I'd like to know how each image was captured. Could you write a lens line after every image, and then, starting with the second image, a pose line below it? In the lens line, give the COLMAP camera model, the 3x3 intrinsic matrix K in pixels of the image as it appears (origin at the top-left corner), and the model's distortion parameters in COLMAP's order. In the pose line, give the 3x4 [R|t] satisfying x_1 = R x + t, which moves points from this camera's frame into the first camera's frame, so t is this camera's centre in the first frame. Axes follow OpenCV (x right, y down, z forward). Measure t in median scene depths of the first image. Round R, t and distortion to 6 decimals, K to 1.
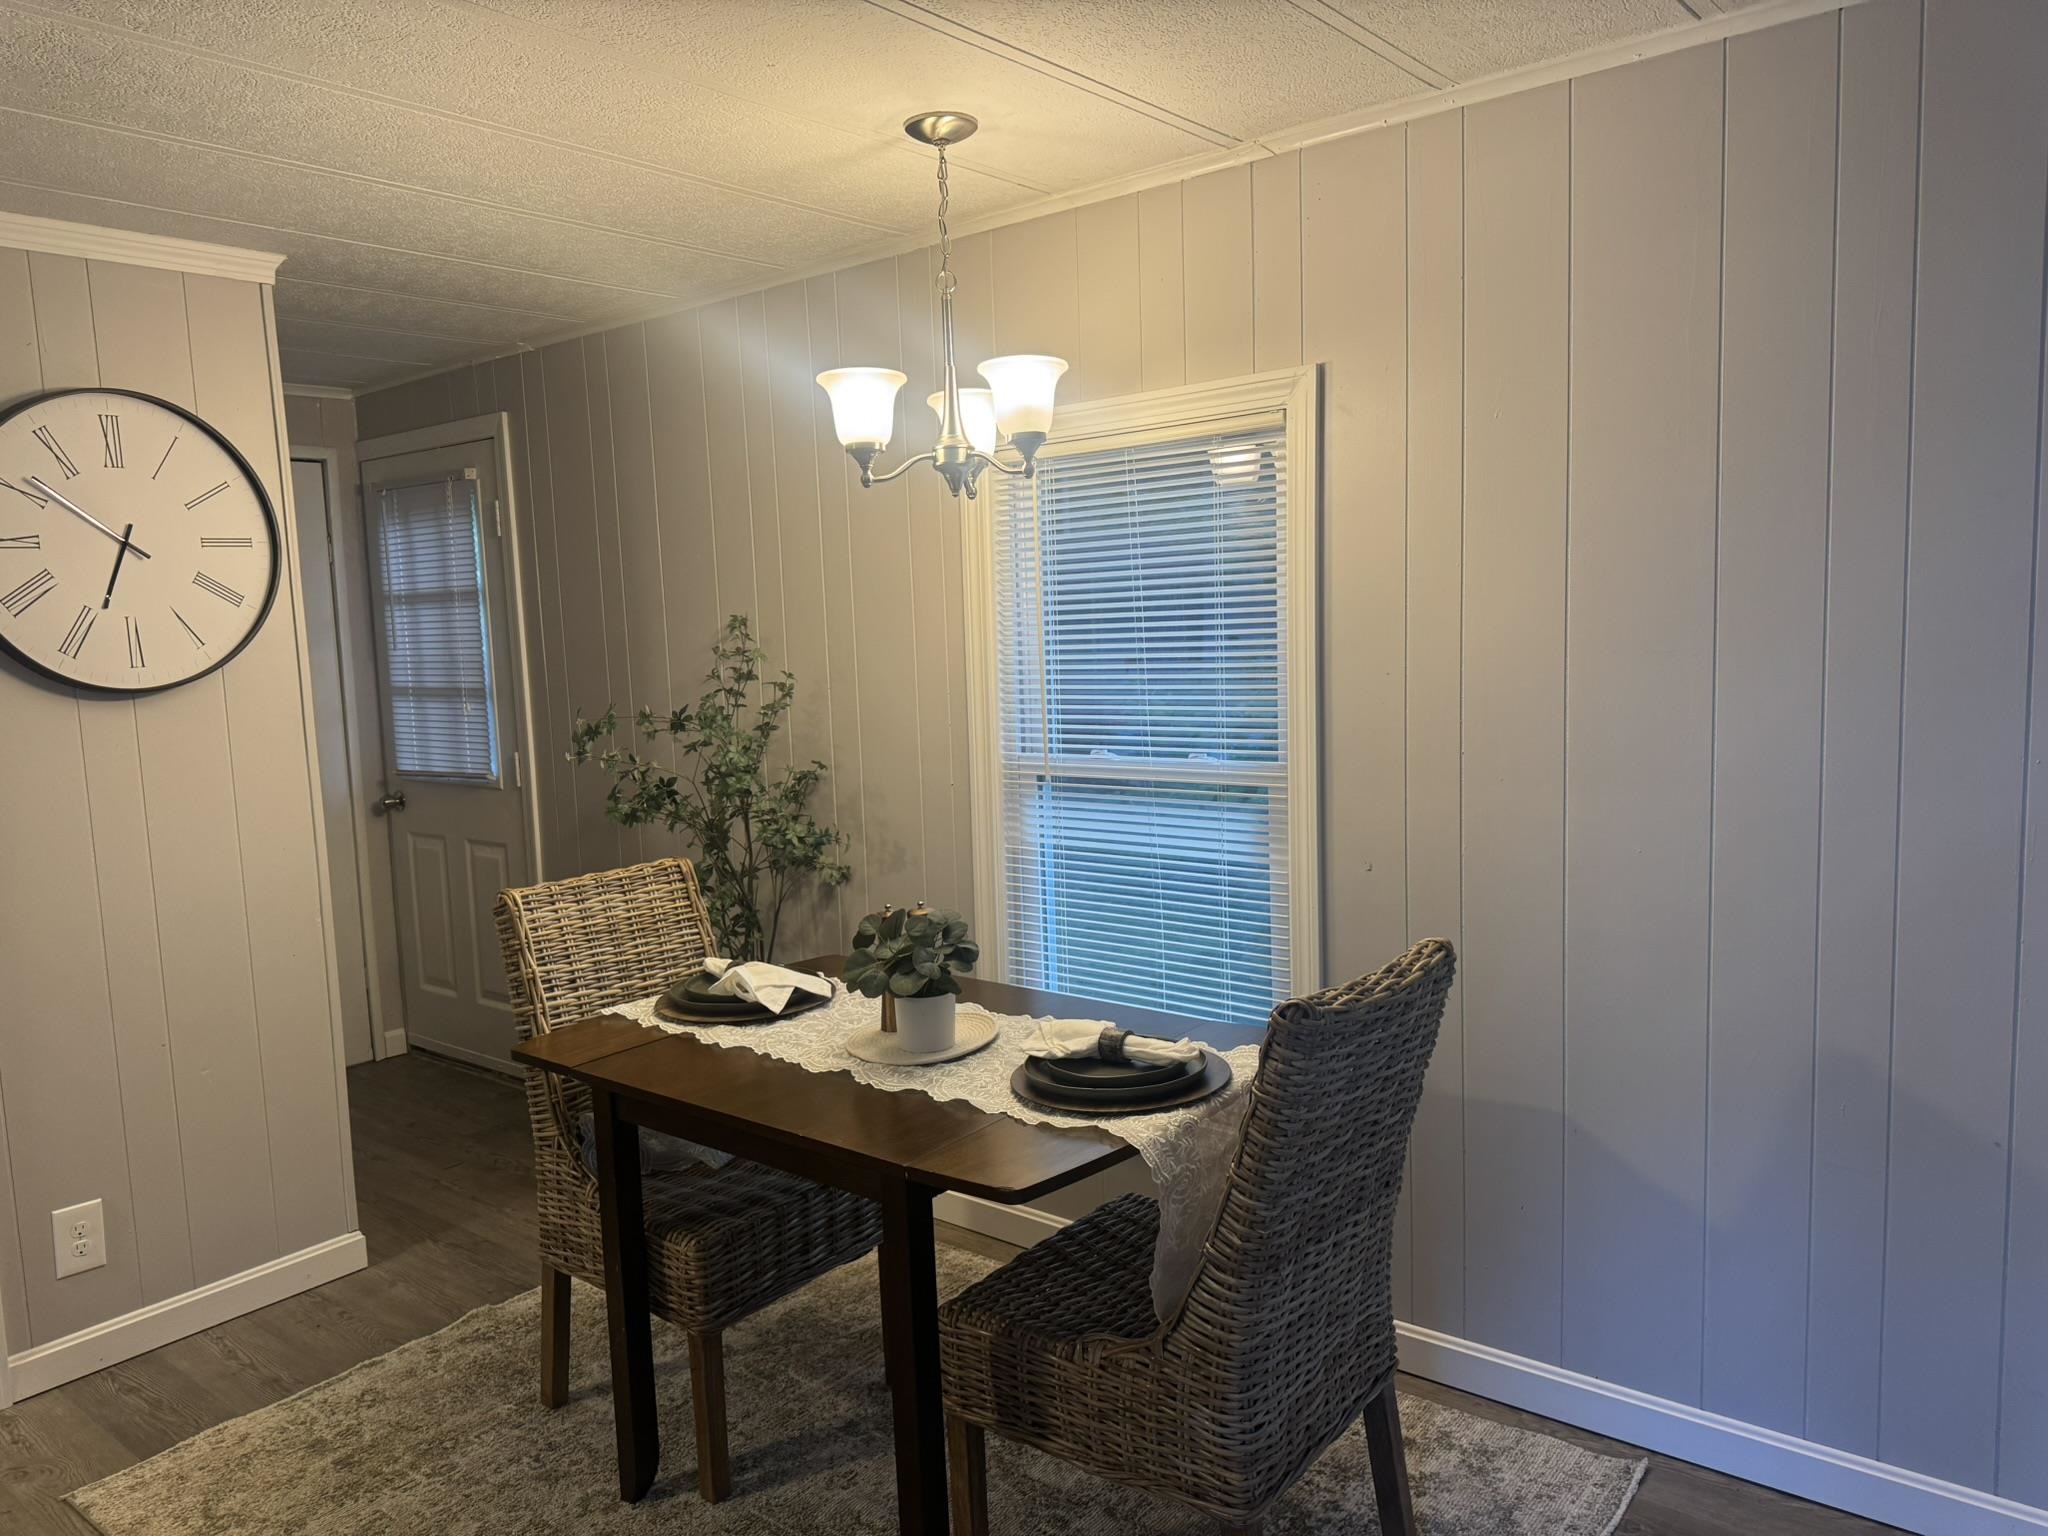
lens RADIAL K [[1440.9, 0, 1026.8], [0, 1440.9, 772.7], [0, 0, 1]] dist [0.043314, -0.043737]
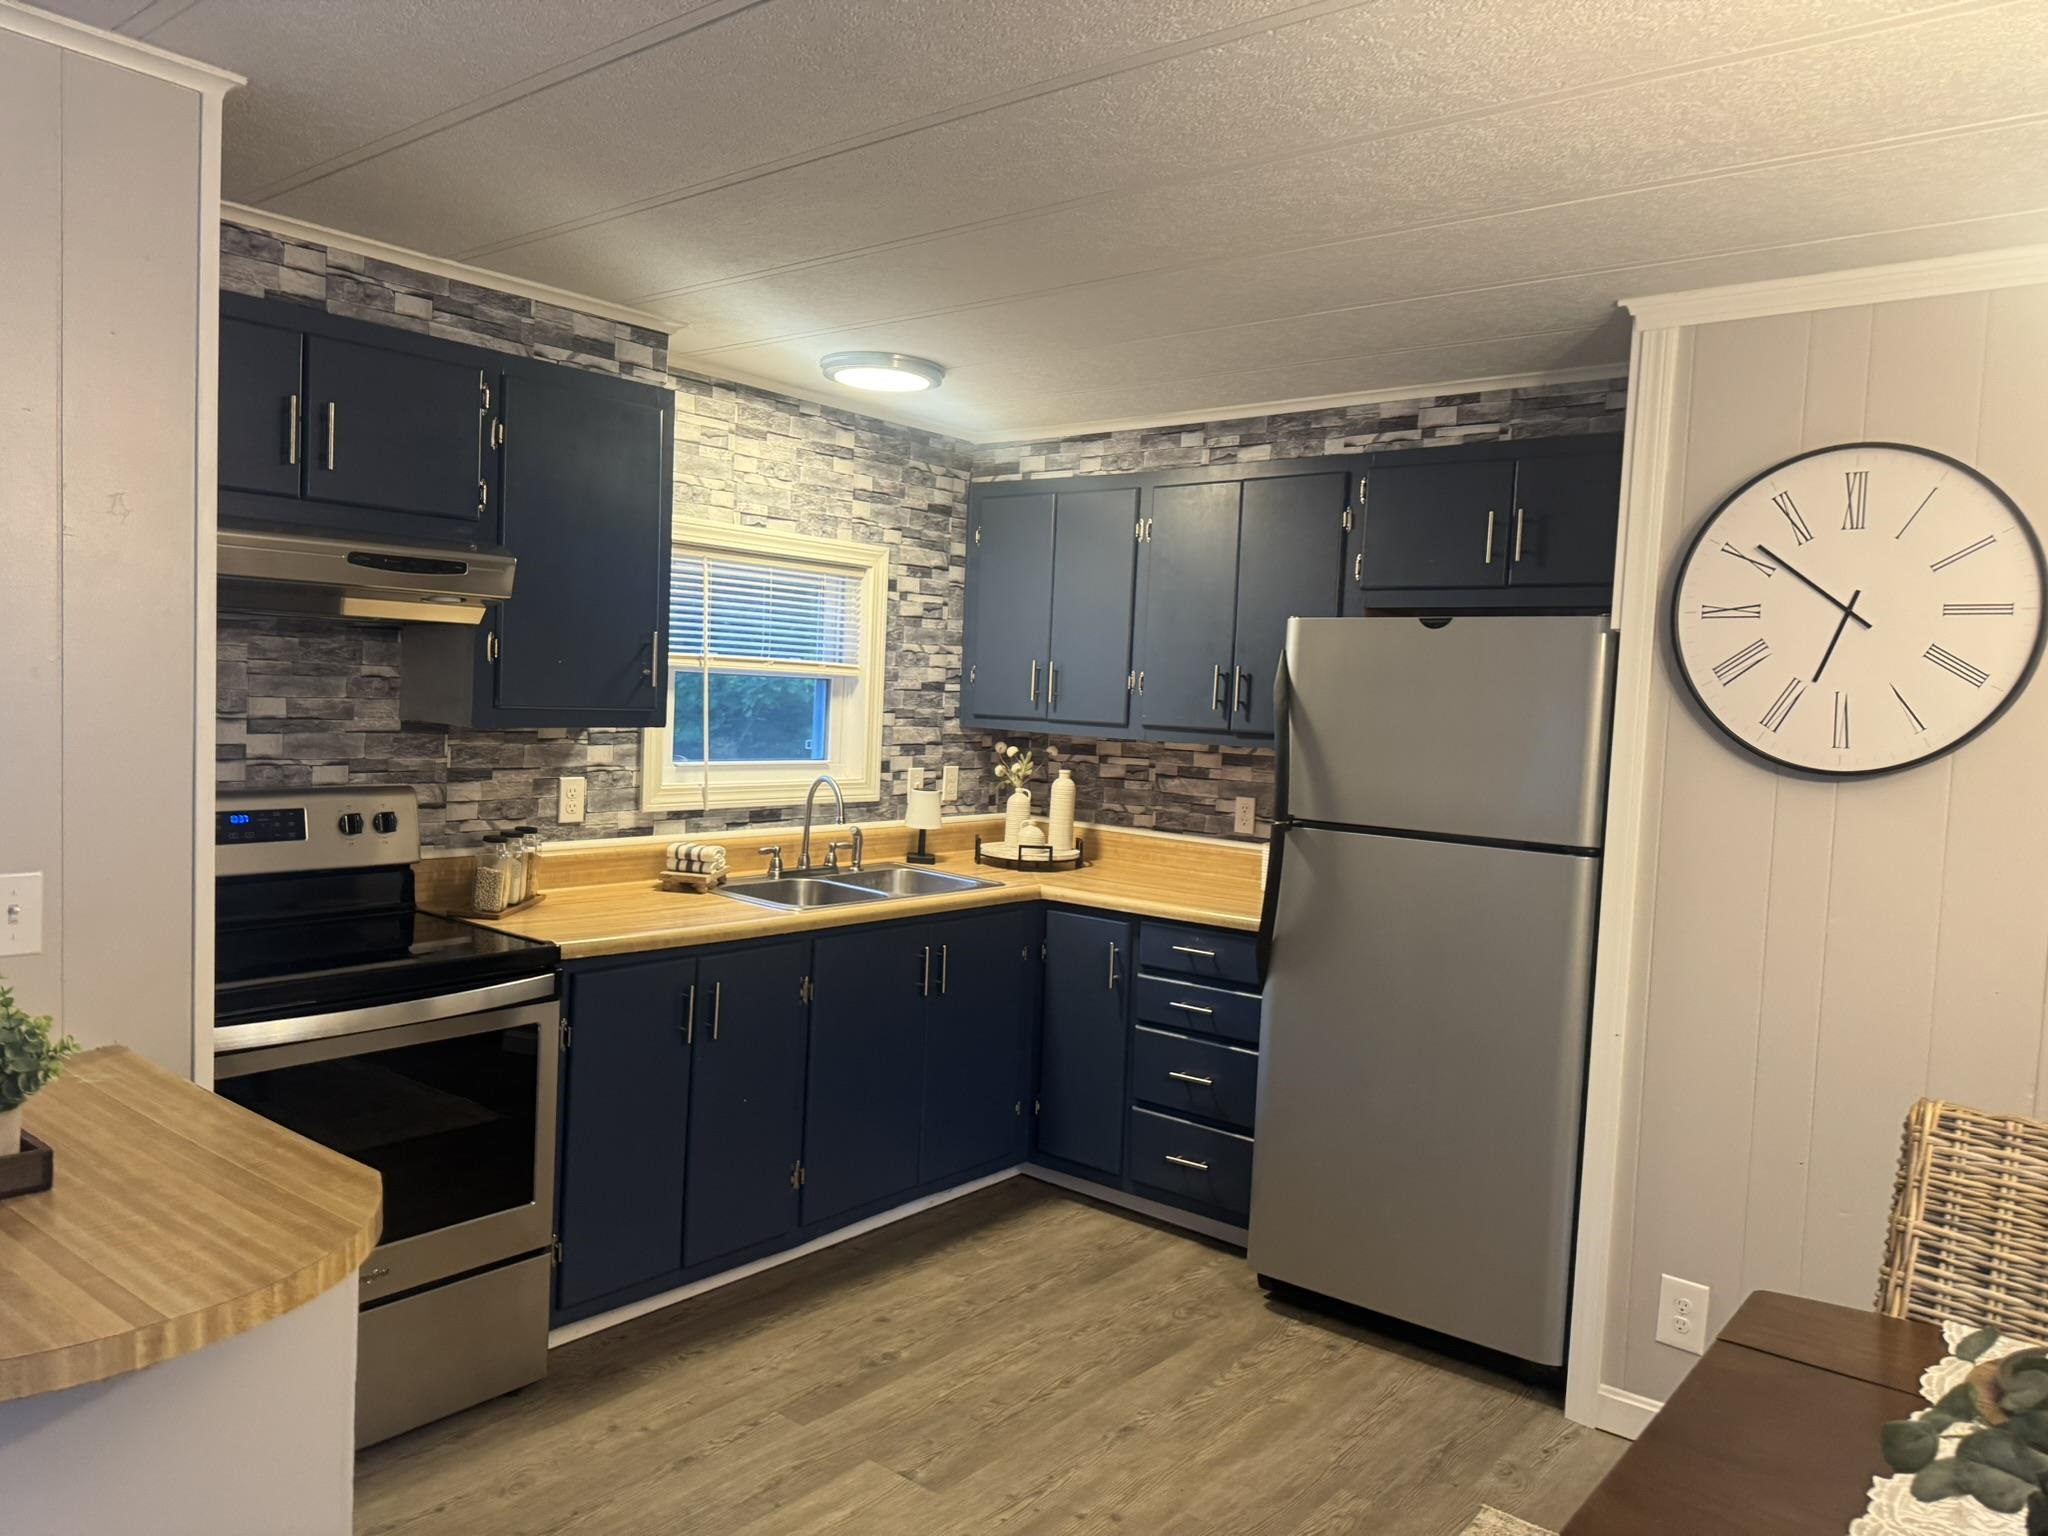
lens RADIAL K [[1440.9, 0, 1028.1], [0, 1440.9, 764.9], [0, 0, 1]] dist [0.043314, -0.043737]
pose [[0.019300, 0.096032, -0.995191, 0.287007], [-0.154457, 0.983713, 0.091929, -0.068283], [0.987811, 0.151940, 0.033818, 0.481888]]
